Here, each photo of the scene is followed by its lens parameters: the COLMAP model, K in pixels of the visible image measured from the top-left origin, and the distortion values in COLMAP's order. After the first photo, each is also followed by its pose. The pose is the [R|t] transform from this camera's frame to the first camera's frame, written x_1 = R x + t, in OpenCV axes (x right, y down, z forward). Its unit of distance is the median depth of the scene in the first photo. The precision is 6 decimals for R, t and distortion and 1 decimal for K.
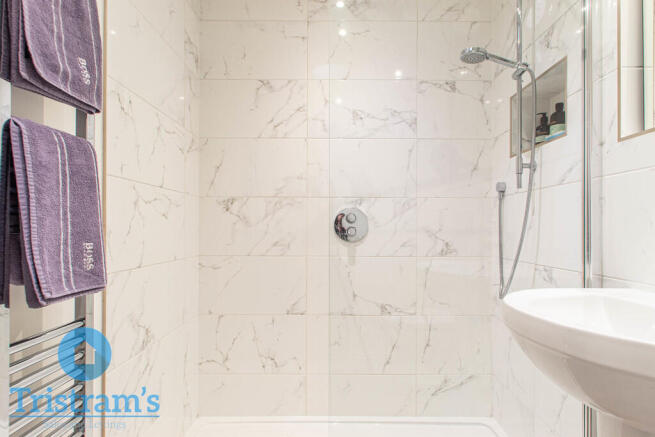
lens RADIAL K [[351.4, 0, 327.9], [0, 351.4, 223.8], [0, 0, 1]] dist [0.005734, -0.000549]
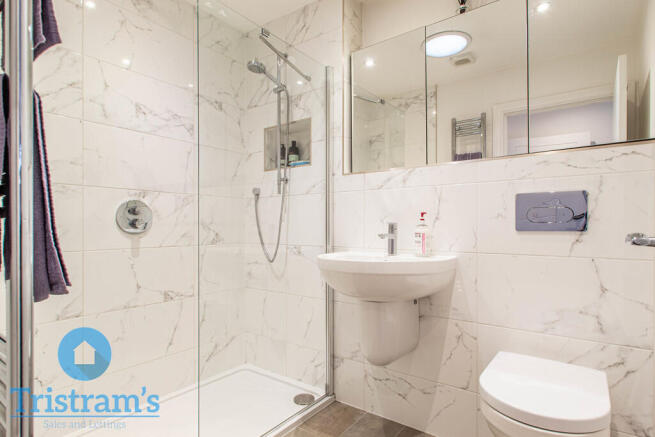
lens RADIAL K [[351.4, 0, 331.7], [0, 351.4, 219.3], [0, 0, 1]] dist [0.005734, -0.000549]
pose [[0.595443, 0.013944, 0.803276, -0.407841], [-0.009657, 0.999901, -0.010198, 0.014217], [-0.803339, -0.001685, 0.595519, -0.049037]]
